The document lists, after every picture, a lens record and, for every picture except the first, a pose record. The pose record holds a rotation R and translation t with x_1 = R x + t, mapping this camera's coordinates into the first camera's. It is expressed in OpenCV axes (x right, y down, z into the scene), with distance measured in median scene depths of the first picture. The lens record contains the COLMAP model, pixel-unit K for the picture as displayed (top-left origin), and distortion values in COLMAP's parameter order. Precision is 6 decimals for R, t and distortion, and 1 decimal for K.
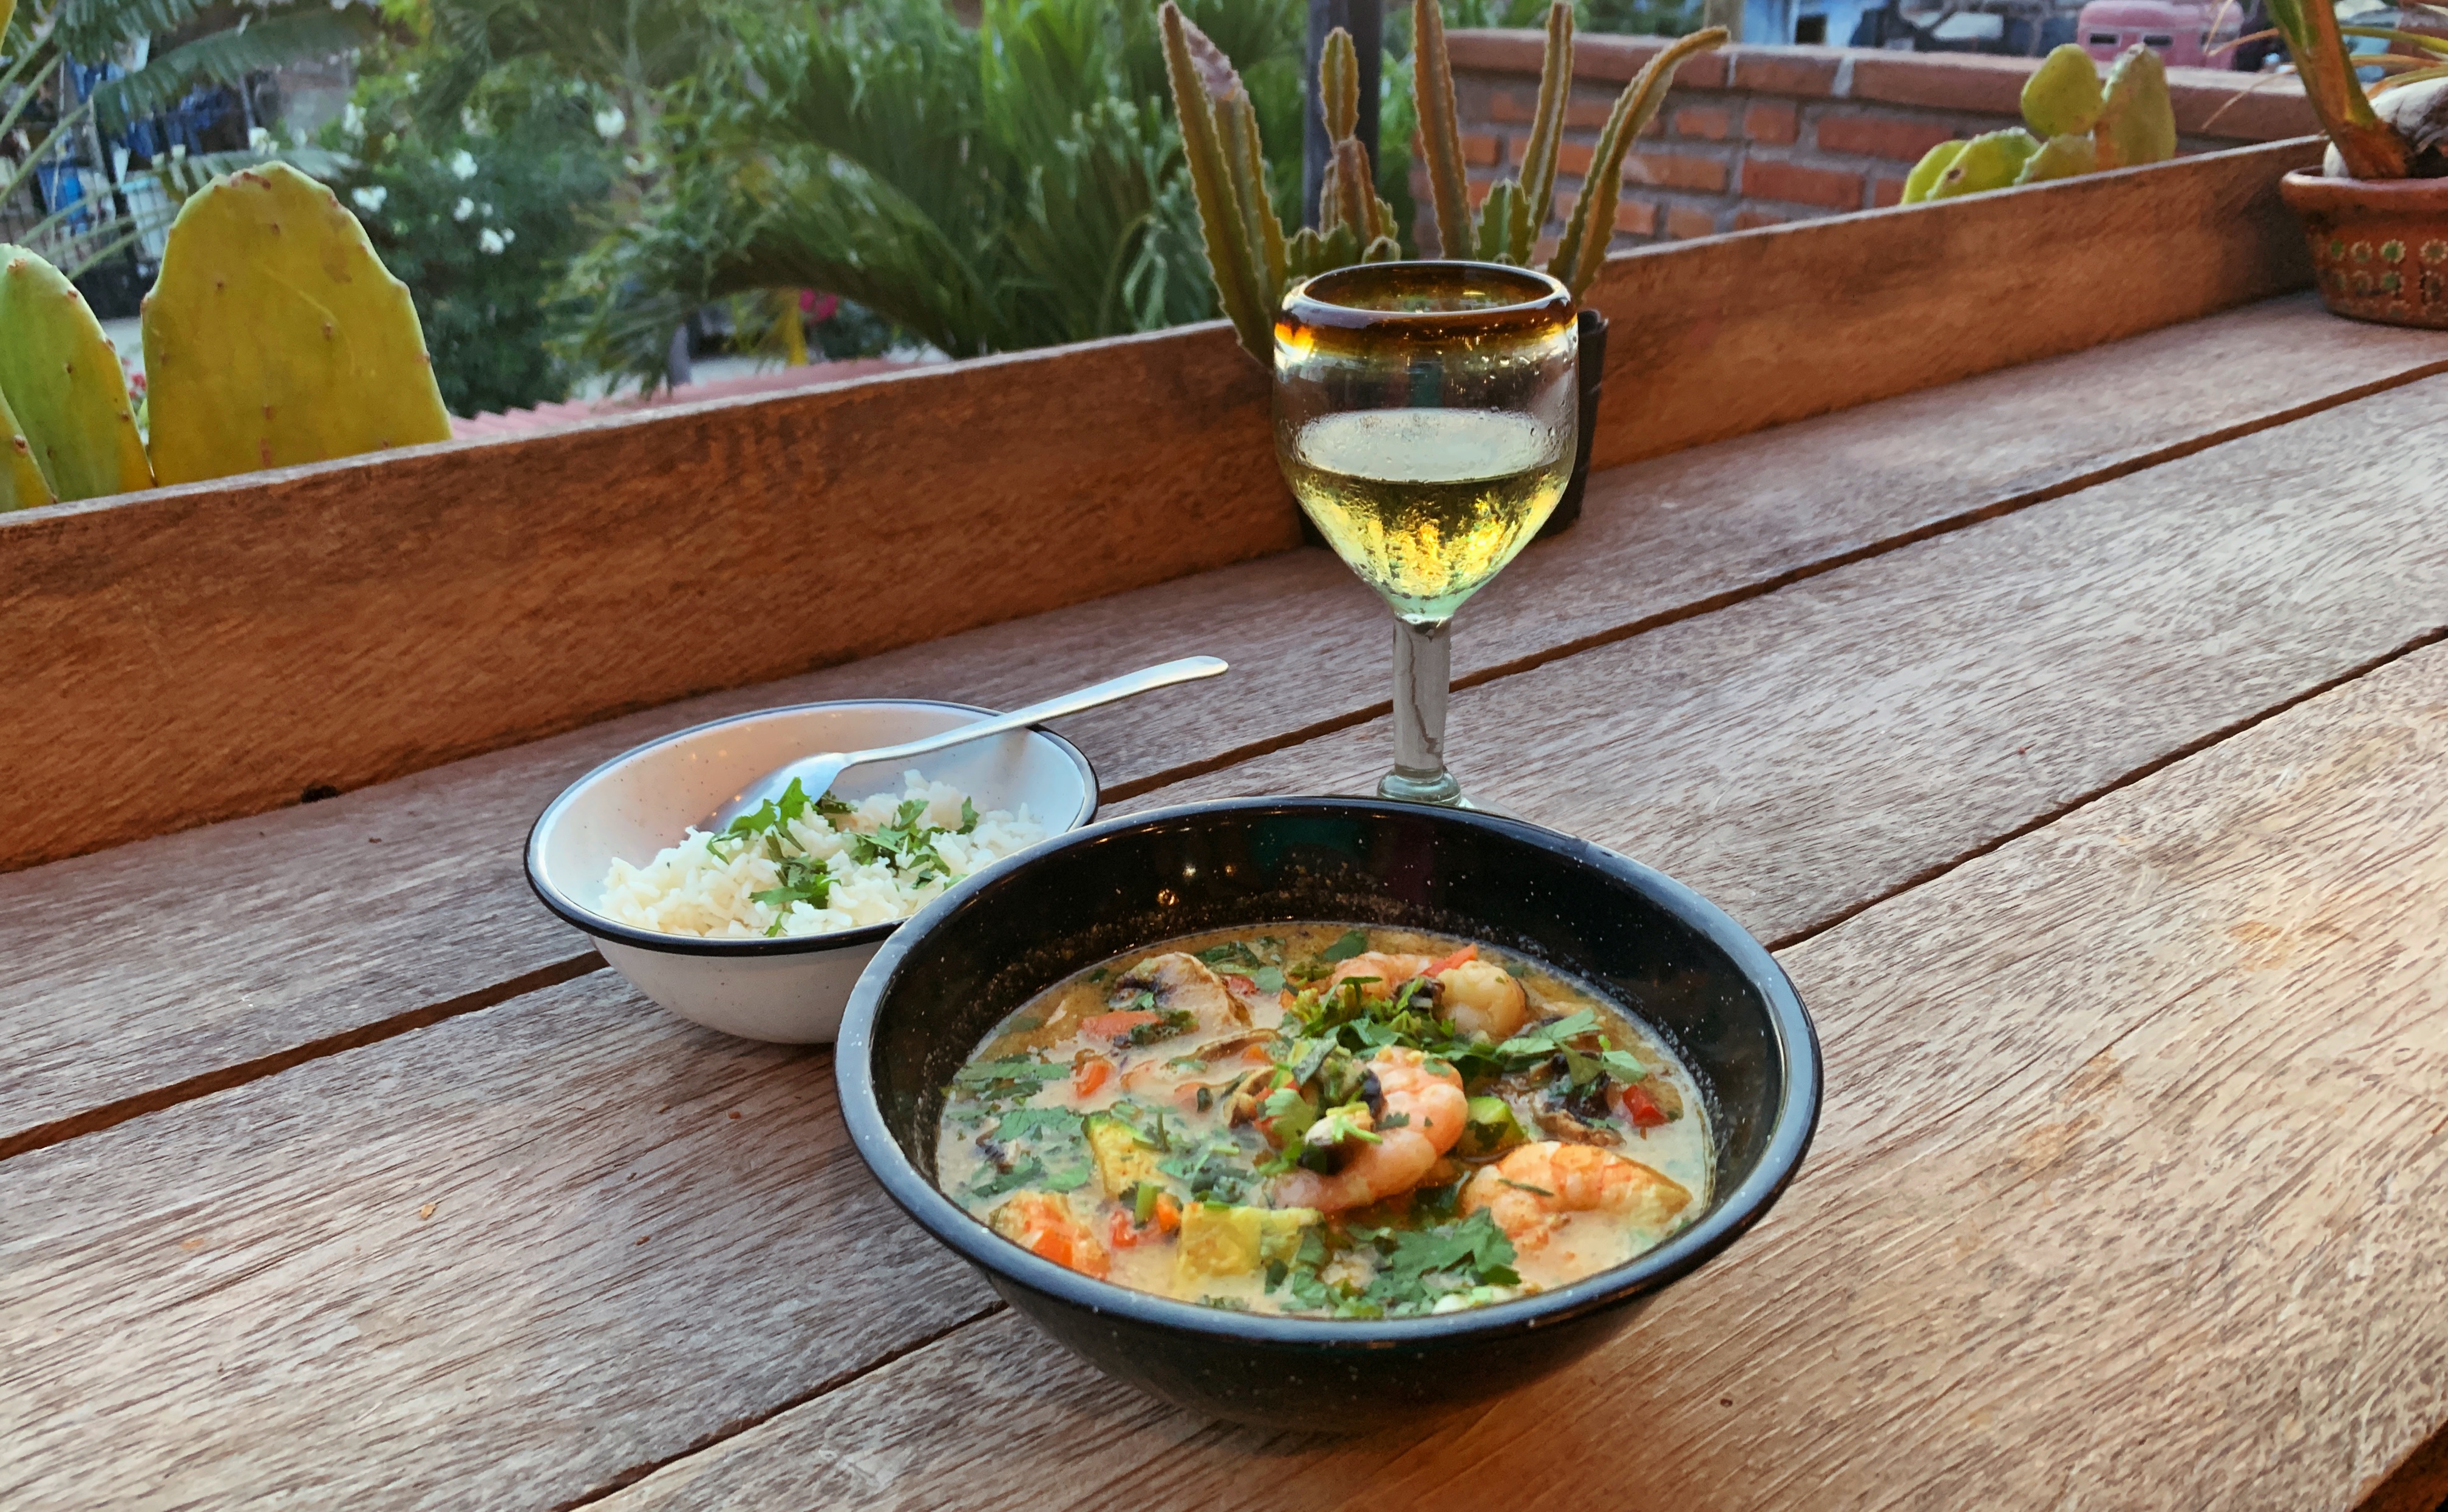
lens RADIAL K [[1797.1, 0, 1217.7], [0, 1797.1, 706.4], [0, 0, 1]] dist [0.001003, 0.002096]
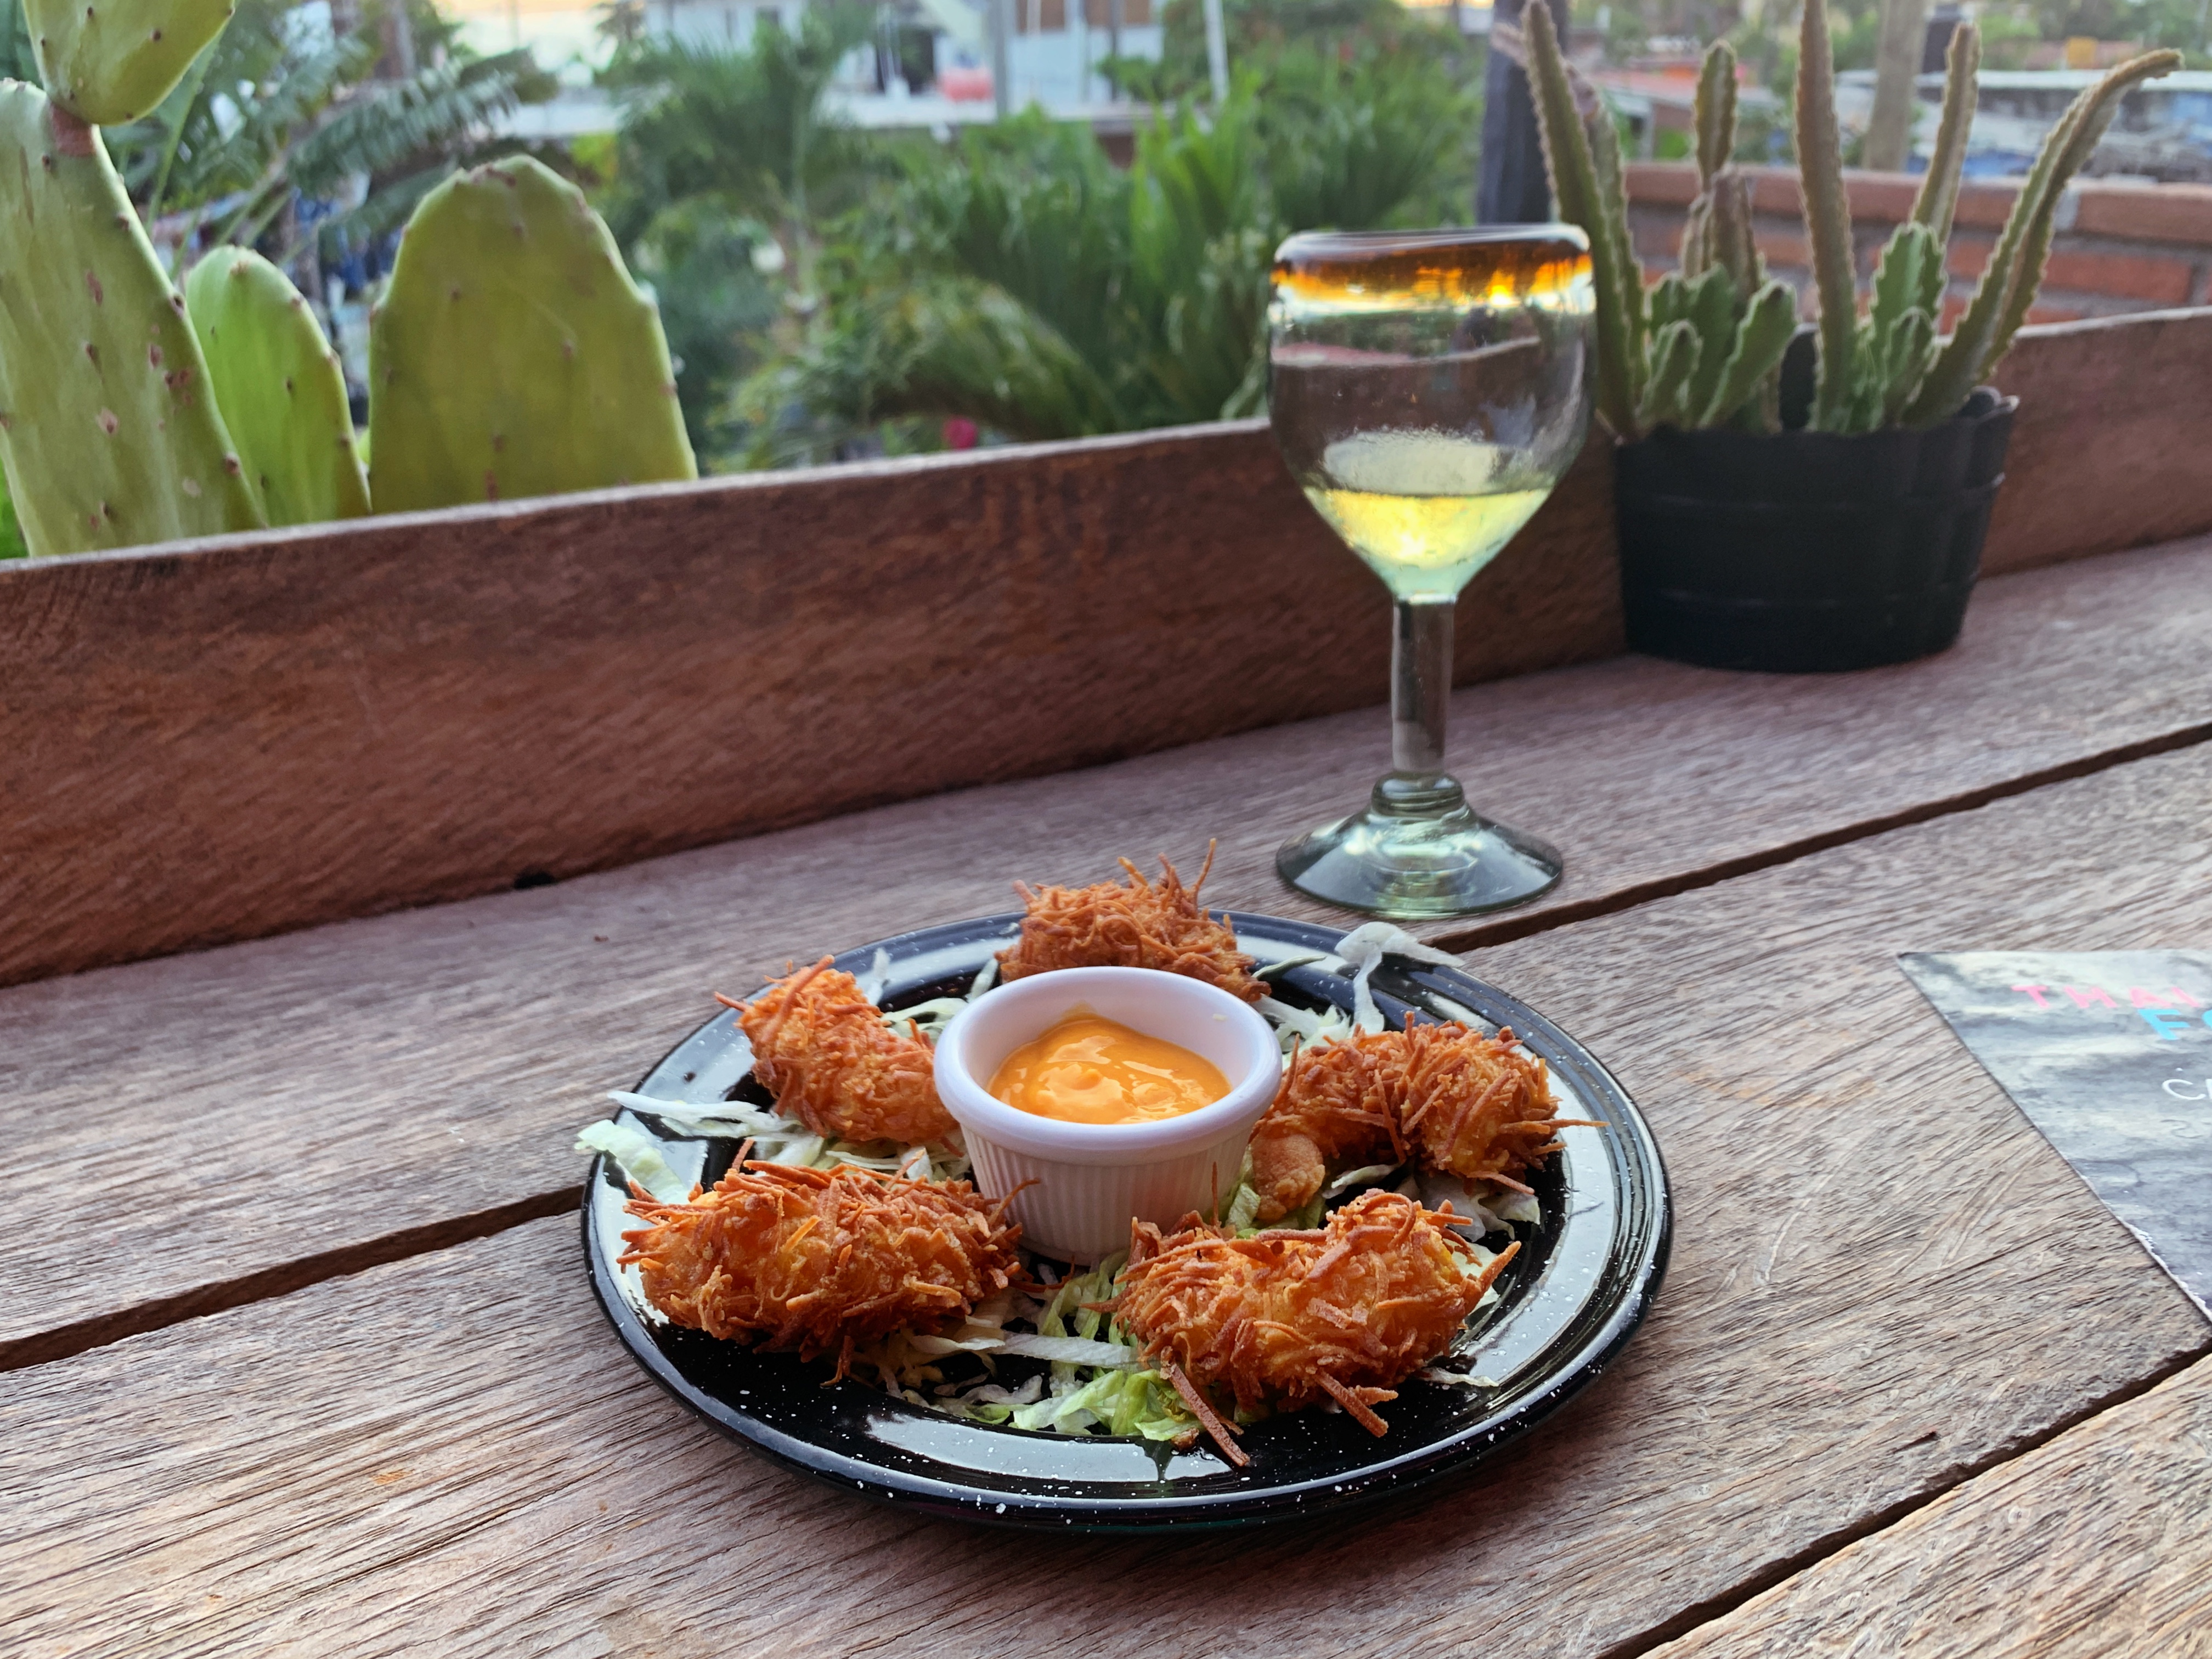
lens RADIAL K [[1697.2, 0, 1106.0], [0, 1697.2, 829.5], [0, 0, 1]] dist [-0.008899, -0.002045]
pose [[0.993041, 0.051122, -0.106096, -0.144064], [-0.051646, 0.998663, -0.002198, 0.011921], [0.105842, 0.007662, 0.994353, 0.223484]]
